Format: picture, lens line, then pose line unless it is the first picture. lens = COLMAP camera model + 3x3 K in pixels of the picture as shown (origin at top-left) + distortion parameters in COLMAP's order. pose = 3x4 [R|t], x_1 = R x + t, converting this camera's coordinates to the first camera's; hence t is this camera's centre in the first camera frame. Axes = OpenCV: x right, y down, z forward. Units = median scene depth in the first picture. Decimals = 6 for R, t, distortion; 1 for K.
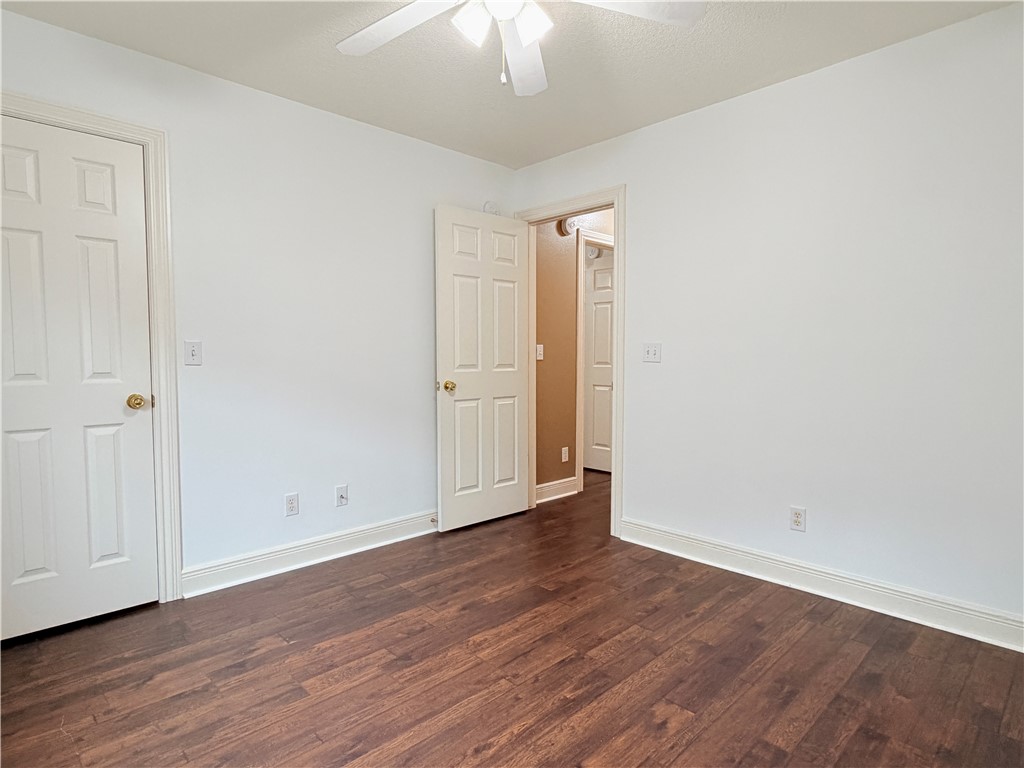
lens RADIAL K [[569.5, 0, 512.0], [0, 569.5, 384.0], [0, 0, 1]] dist [0.006485, 0.001058]
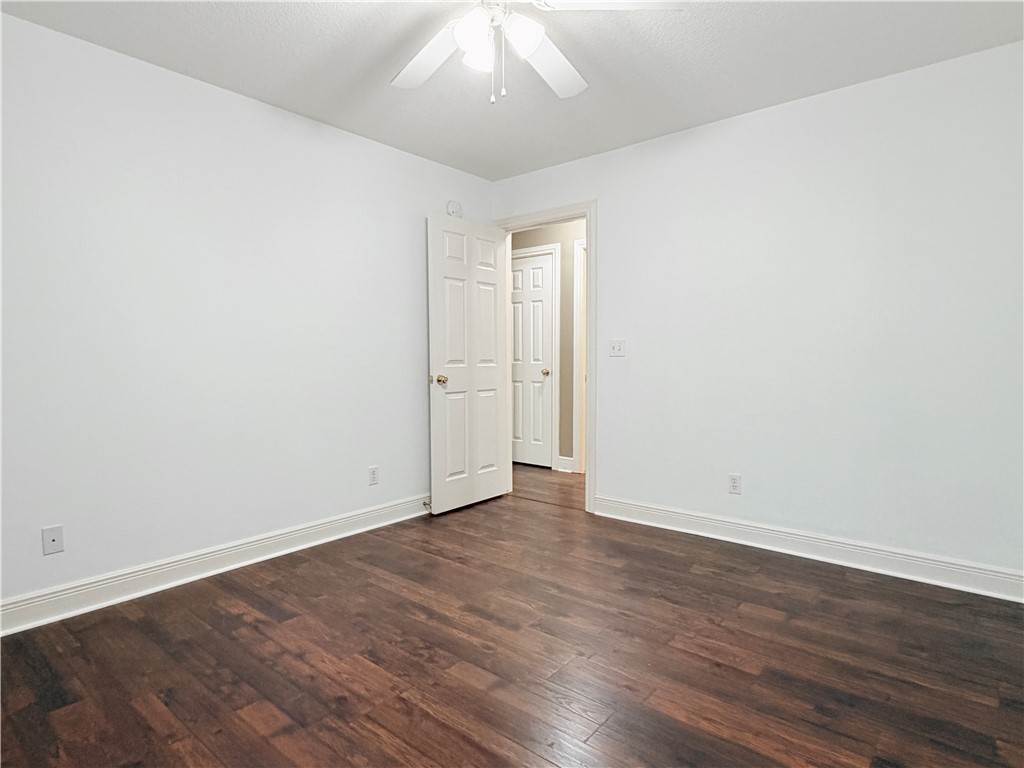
lens RADIAL K [[560.8, 0, 512.0], [0, 560.8, 384.0], [0, 0, 1]] dist [0.002078, 0.000109]
pose [[0.993510, -0.010305, 0.113280, -0.095231], [0.009447, 0.999922, 0.008113, 0.004475], [-0.113355, -0.006991, 0.993530, -0.080341]]
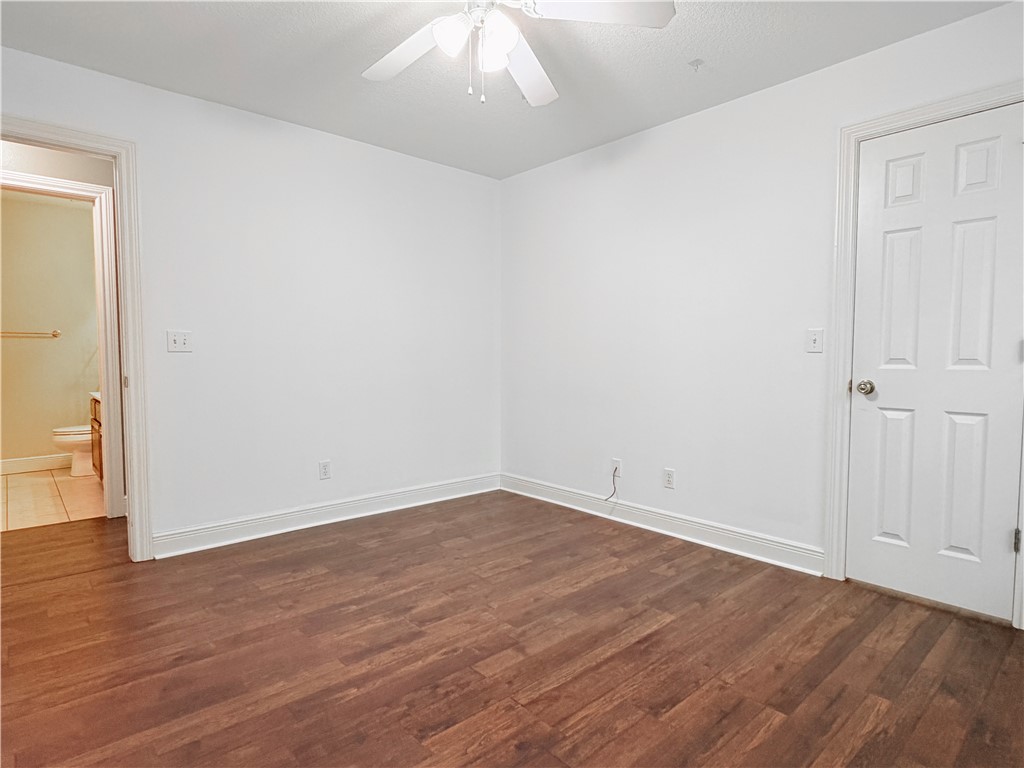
lens RADIAL K [[560.8, 0, 512.0], [0, 560.8, 384.0], [0, 0, 1]] dist [0.002078, 0.000109]
pose [[0.042477, -0.053401, 0.997669, -0.629505], [0.041735, 0.997794, 0.051631, -0.012259], [-0.998225, 0.039444, 0.044612, 0.430486]]
